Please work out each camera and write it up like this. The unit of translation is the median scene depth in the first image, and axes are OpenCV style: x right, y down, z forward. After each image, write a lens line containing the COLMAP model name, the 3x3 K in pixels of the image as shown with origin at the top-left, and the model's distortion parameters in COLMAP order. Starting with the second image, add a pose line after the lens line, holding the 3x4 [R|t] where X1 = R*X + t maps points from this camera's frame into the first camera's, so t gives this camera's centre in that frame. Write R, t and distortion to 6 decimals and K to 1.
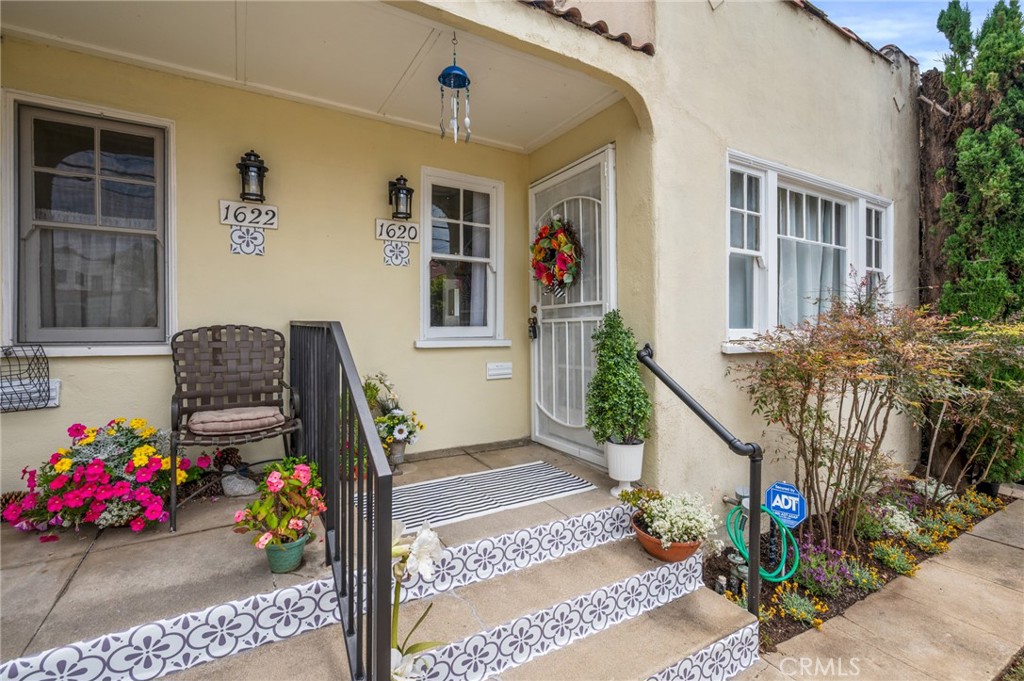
lens RADIAL K [[468.9, 0, 512.9], [0, 468.9, 333.0], [0, 0, 1]] dist [-0.000052, 0.000090]
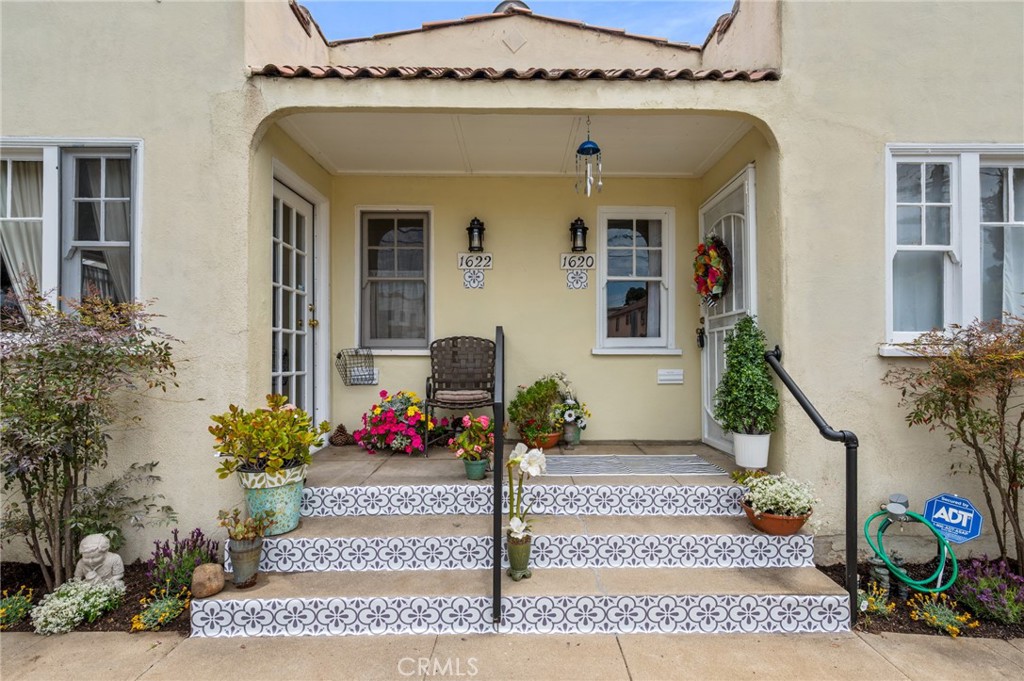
lens RADIAL K [[503.5, 0, 514.9], [0, 503.5, 358.1], [0, 0, 1]] dist [0.000821, 0.001850]
pose [[0.865454, 0.000103, -0.500989, 0.339798], [-0.004180, 0.999967, -0.007015, 0.062257], [0.500972, 0.008166, 0.865425, -0.299711]]
